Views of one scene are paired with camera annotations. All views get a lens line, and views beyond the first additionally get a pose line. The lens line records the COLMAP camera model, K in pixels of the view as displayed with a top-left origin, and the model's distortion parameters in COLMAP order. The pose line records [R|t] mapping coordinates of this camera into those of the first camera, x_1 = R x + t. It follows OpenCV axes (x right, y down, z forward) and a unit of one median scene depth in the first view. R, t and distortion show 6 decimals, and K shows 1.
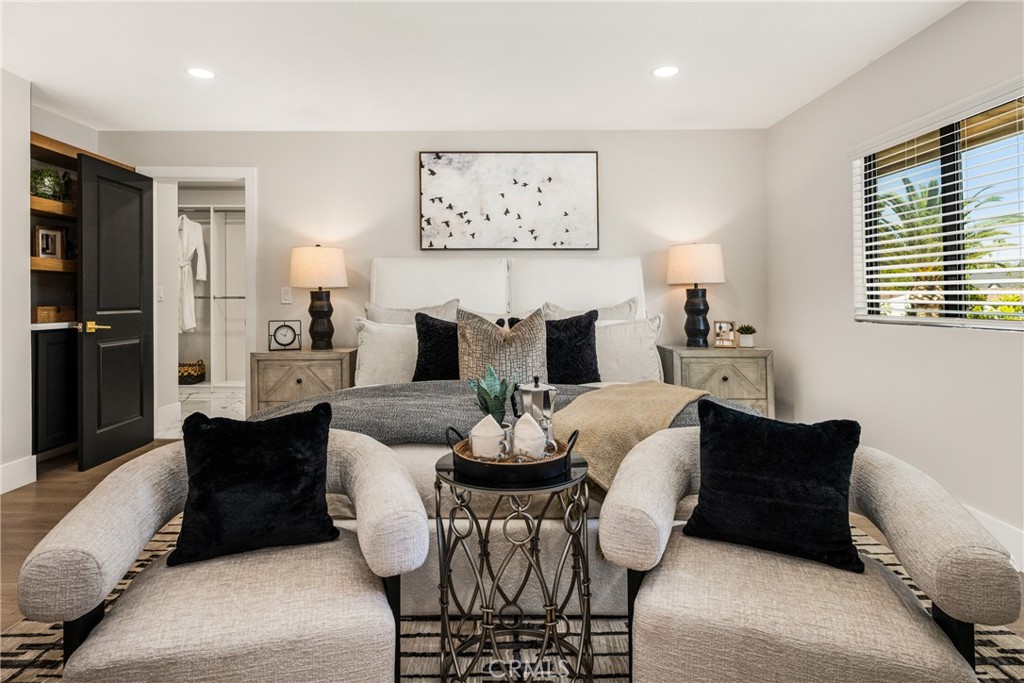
lens RADIAL K [[533.0, 0, 477.4], [0, 533.0, 298.0], [0, 0, 1]] dist [0.003160, -0.000113]
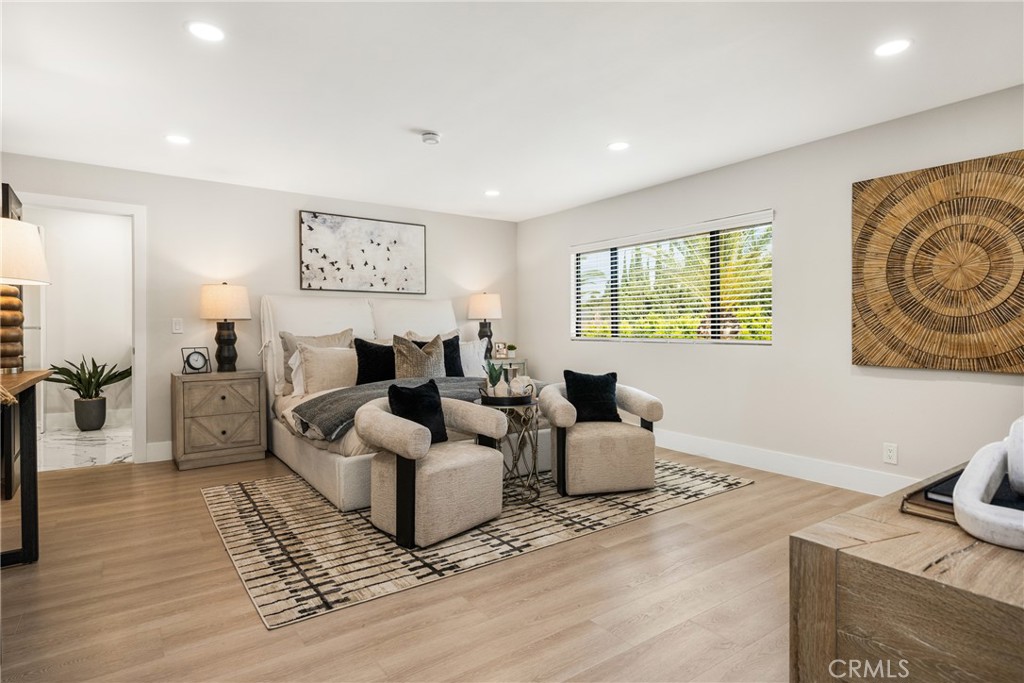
lens RADIAL K [[533.0, 0, 511.8], [0, 533.0, 338.3], [0, 0, 1]] dist [0.003160, -0.000113]
pose [[0.802716, -0.011999, 0.596241, -0.458237], [-0.001514, 0.999753, 0.022158, -0.004099], [-0.596360, -0.018689, 0.802500, -0.300463]]
